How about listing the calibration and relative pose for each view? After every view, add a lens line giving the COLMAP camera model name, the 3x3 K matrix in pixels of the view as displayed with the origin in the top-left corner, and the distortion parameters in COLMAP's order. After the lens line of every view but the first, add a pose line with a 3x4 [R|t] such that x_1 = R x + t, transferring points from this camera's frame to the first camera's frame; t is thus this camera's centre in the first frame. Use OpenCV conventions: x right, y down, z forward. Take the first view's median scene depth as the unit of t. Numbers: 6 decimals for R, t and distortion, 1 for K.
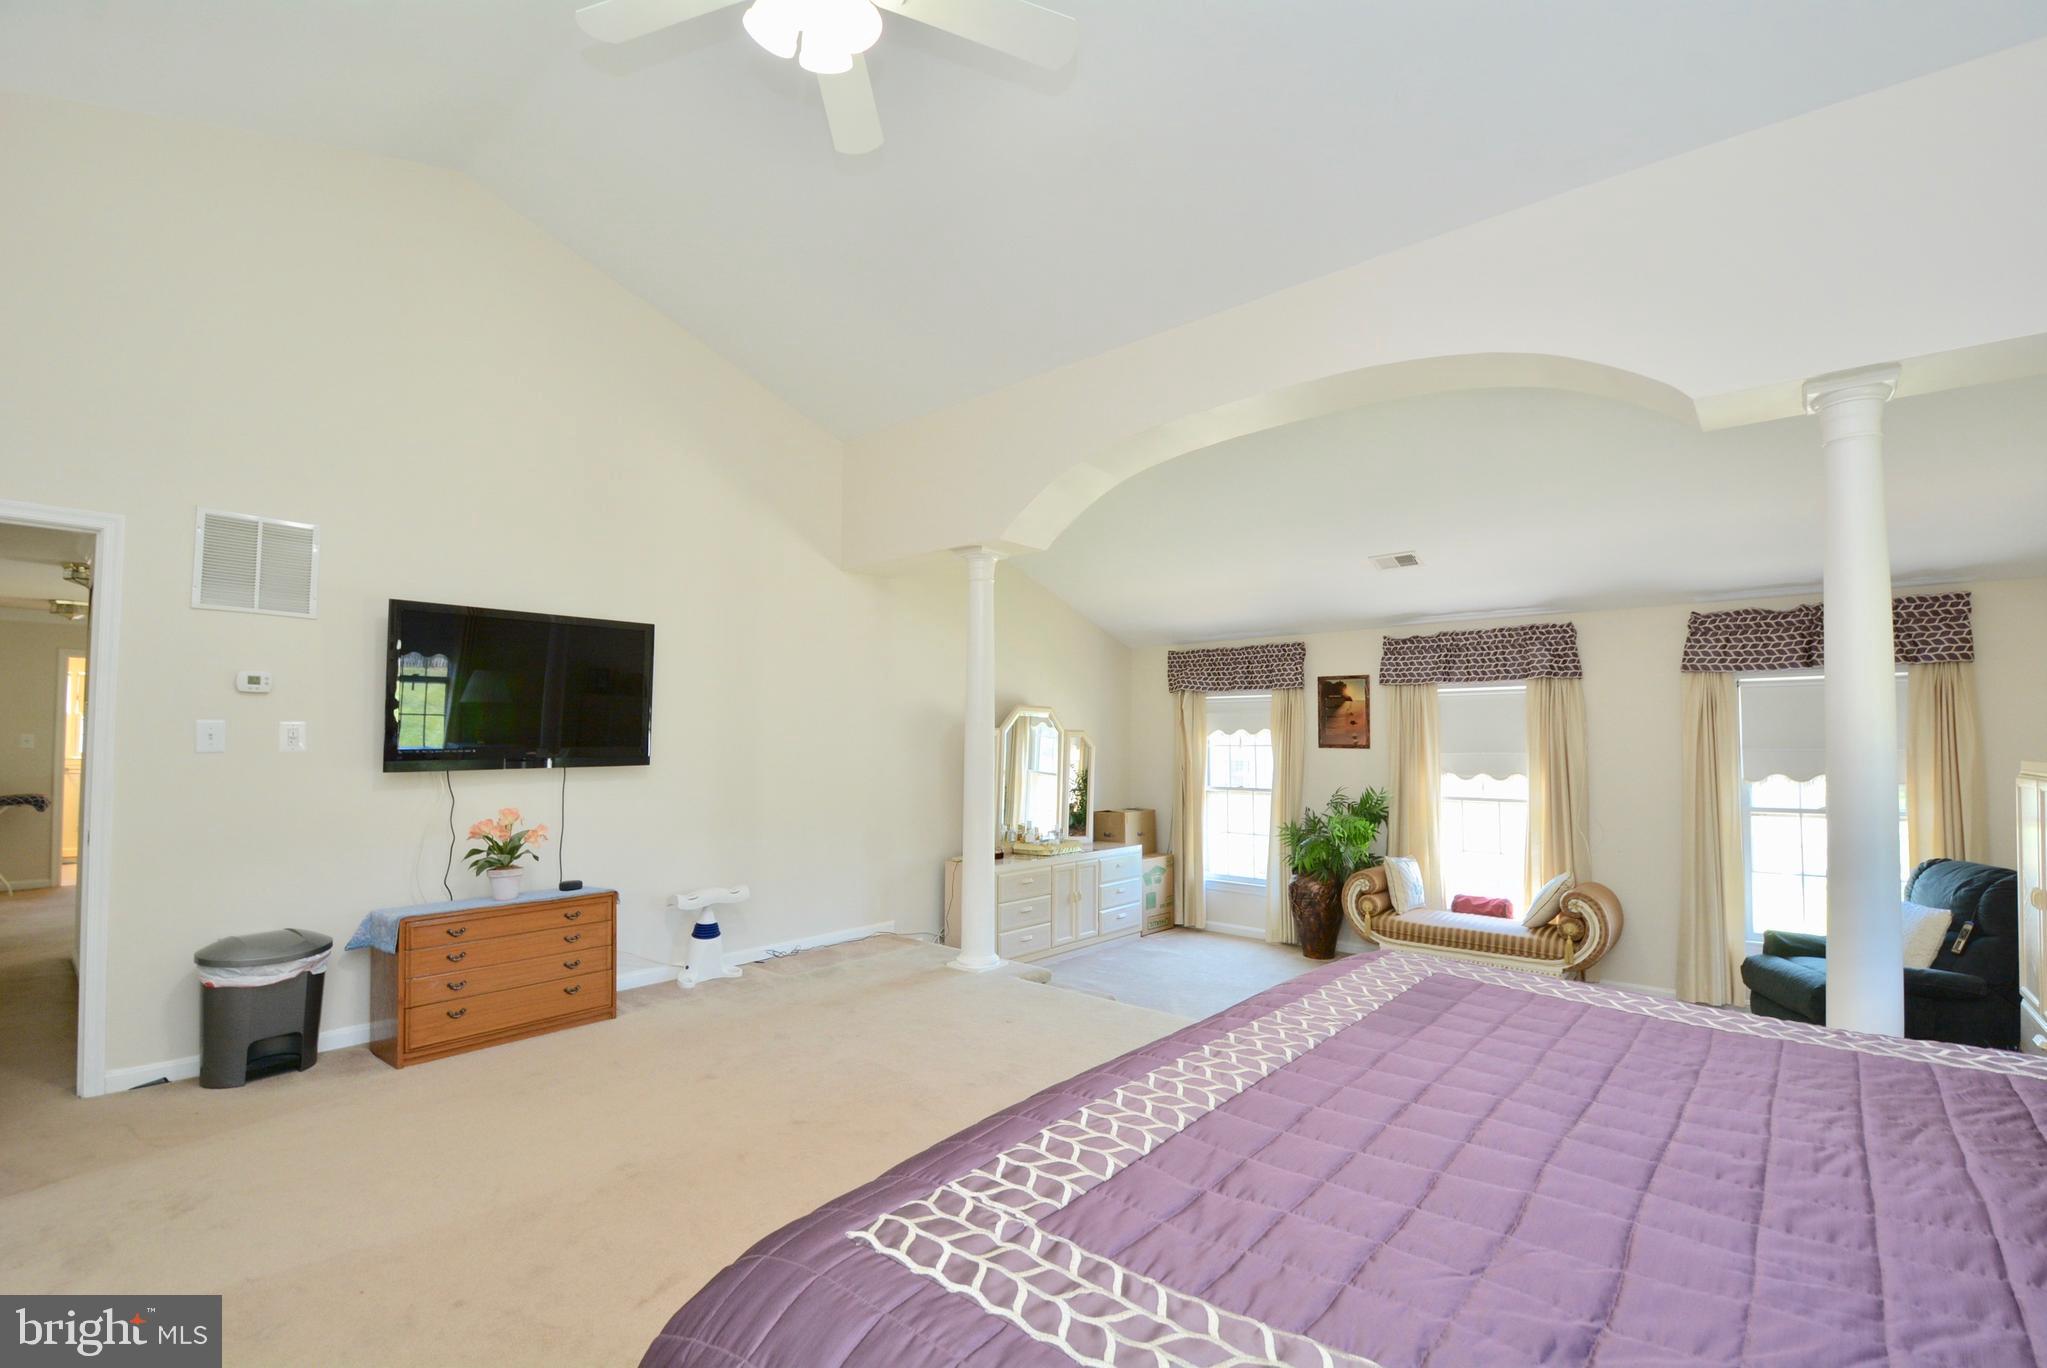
lens RADIAL K [[915.0, 0, 1019.2], [0, 915.0, 701.8], [0, 0, 1]] dist [-0.000622, -0.006962]
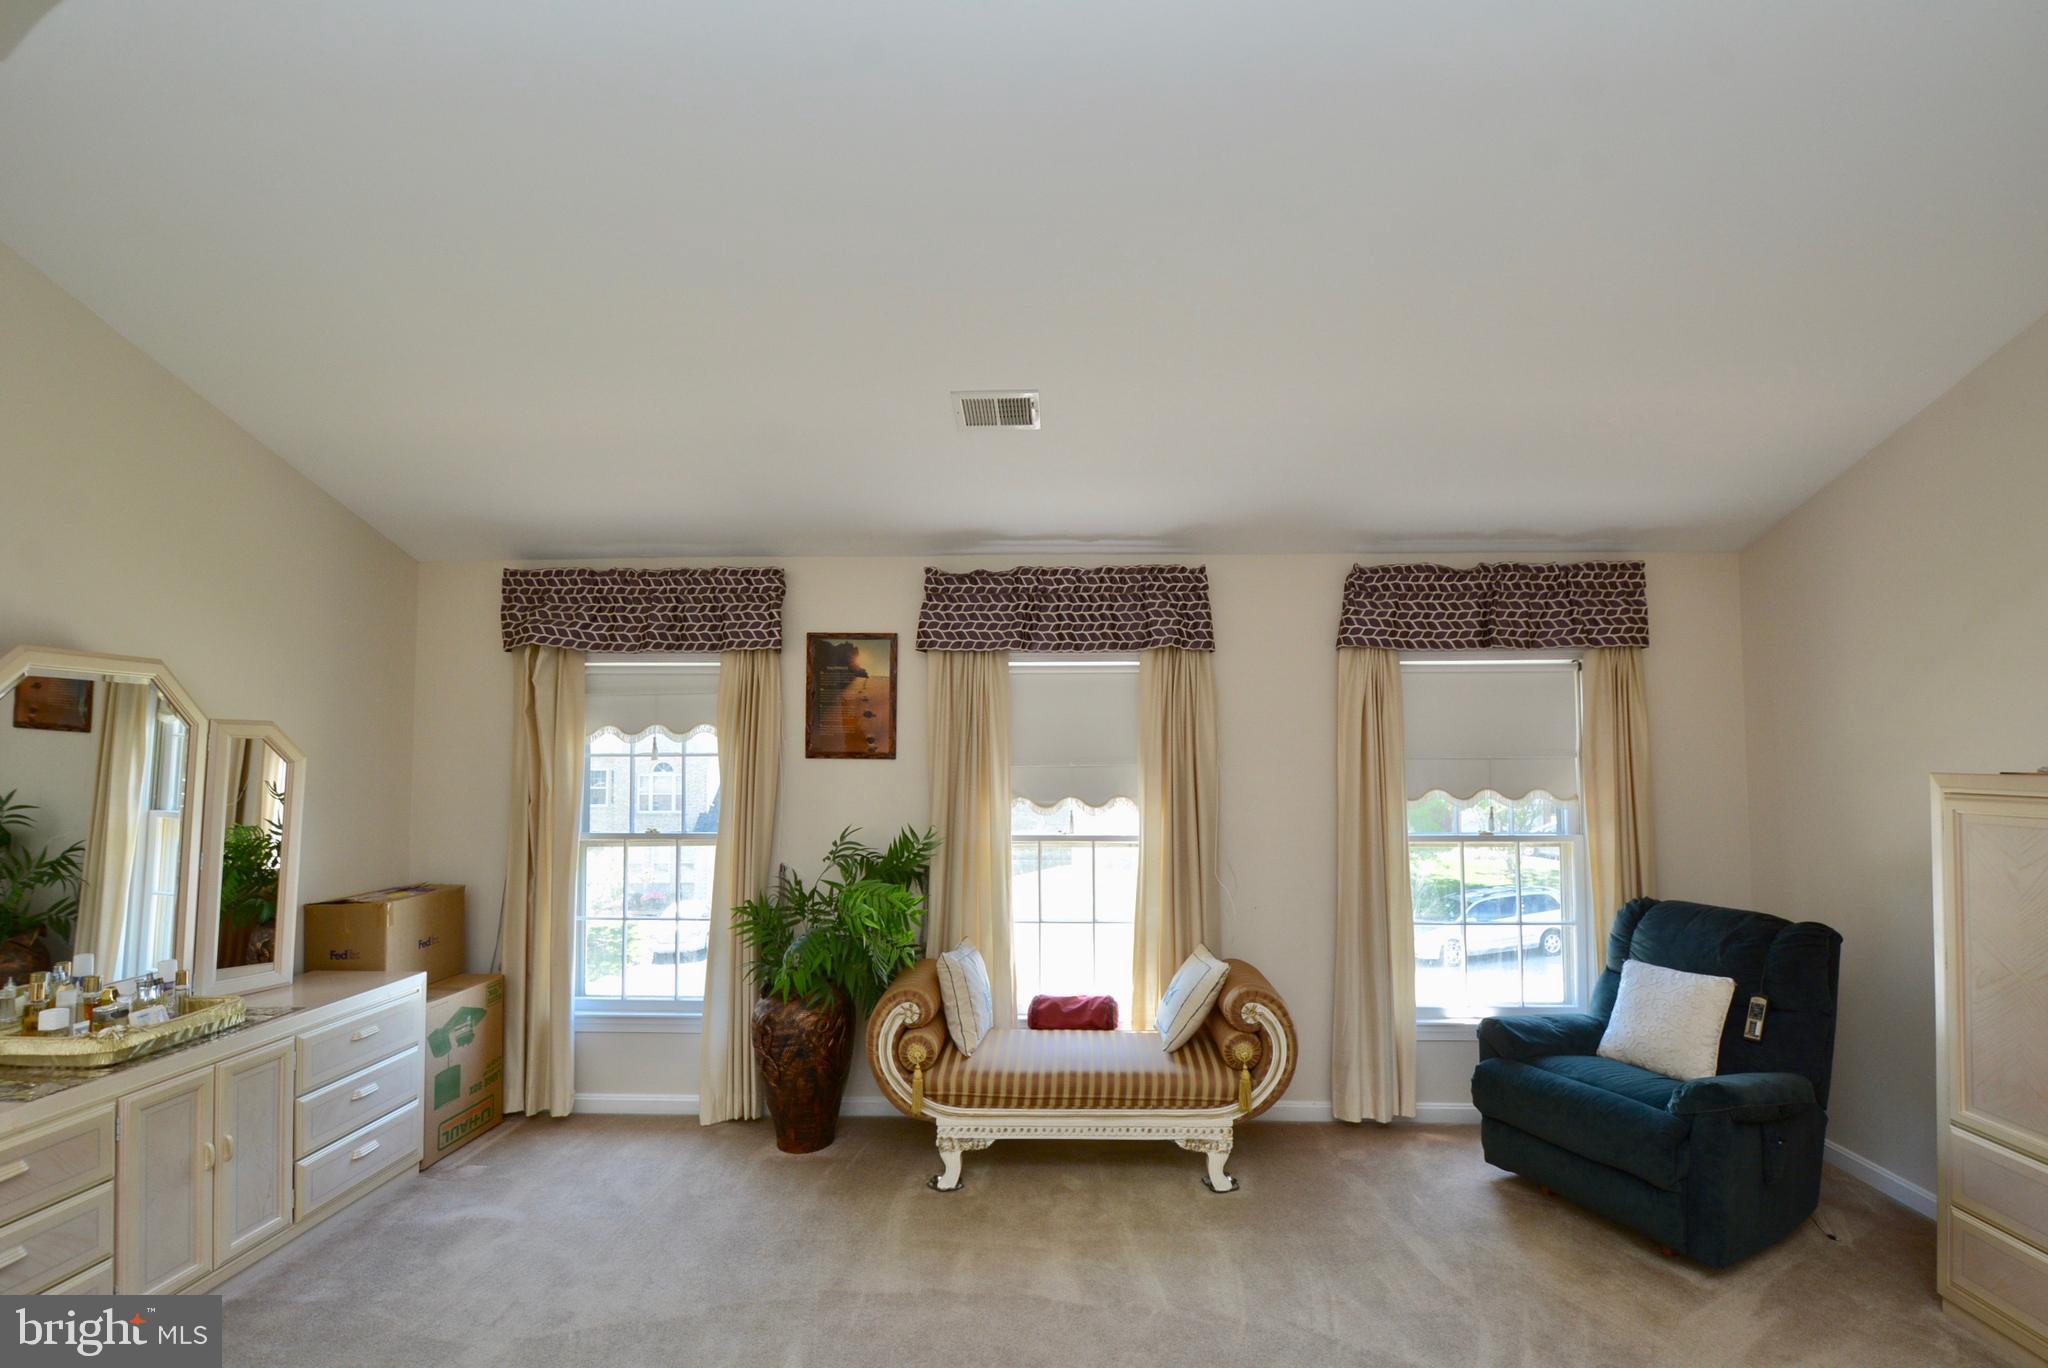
lens RADIAL K [[915.5, 0, 1052.4], [0, 915.5, 712.8], [0, 0, 1]] dist [-0.000622, -0.006962]
pose [[0.761370, 0.021388, 0.647965, 0.084936], [-0.025614, 0.999668, -0.002900, 0.021620], [-0.647812, -0.014389, 0.761665, 0.519675]]
